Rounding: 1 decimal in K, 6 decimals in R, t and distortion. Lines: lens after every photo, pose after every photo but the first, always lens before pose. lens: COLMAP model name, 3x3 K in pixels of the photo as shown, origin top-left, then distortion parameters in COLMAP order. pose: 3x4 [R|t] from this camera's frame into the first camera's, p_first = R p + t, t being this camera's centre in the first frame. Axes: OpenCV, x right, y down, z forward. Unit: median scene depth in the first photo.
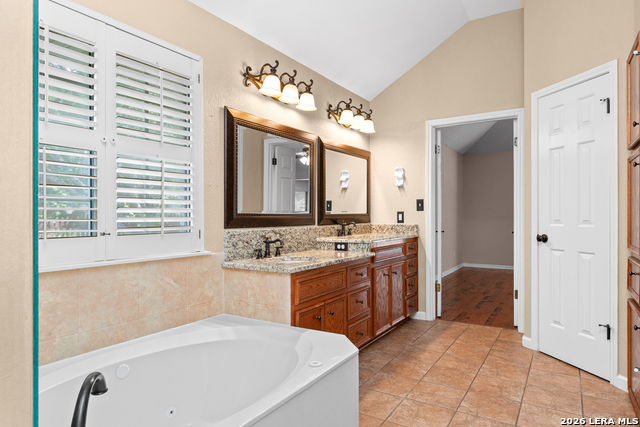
lens RADIAL K [[397.4, 0, 319.9], [0, 397.4, 214.2], [0, 0, 1]] dist [0.003793, 0.001564]
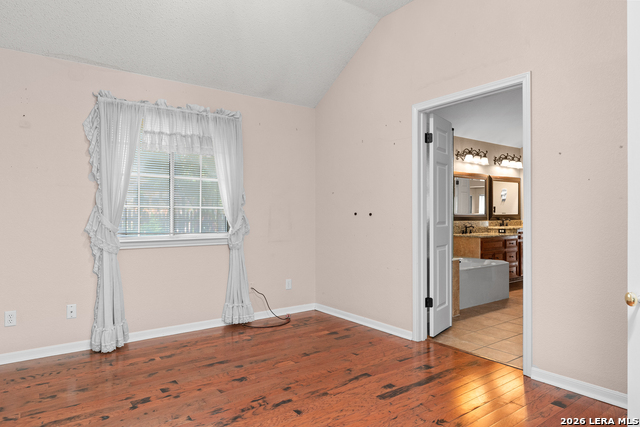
lens RADIAL K [[397.4, 0, 320.2], [0, 397.4, 214.6], [0, 0, 1]] dist [0.003793, 0.001564]
pose [[0.932386, 0.003790, -0.361445, -0.069750], [-0.002359, 0.999988, 0.004401, -0.006872], [0.361457, -0.003251, 0.932383, -1.107394]]
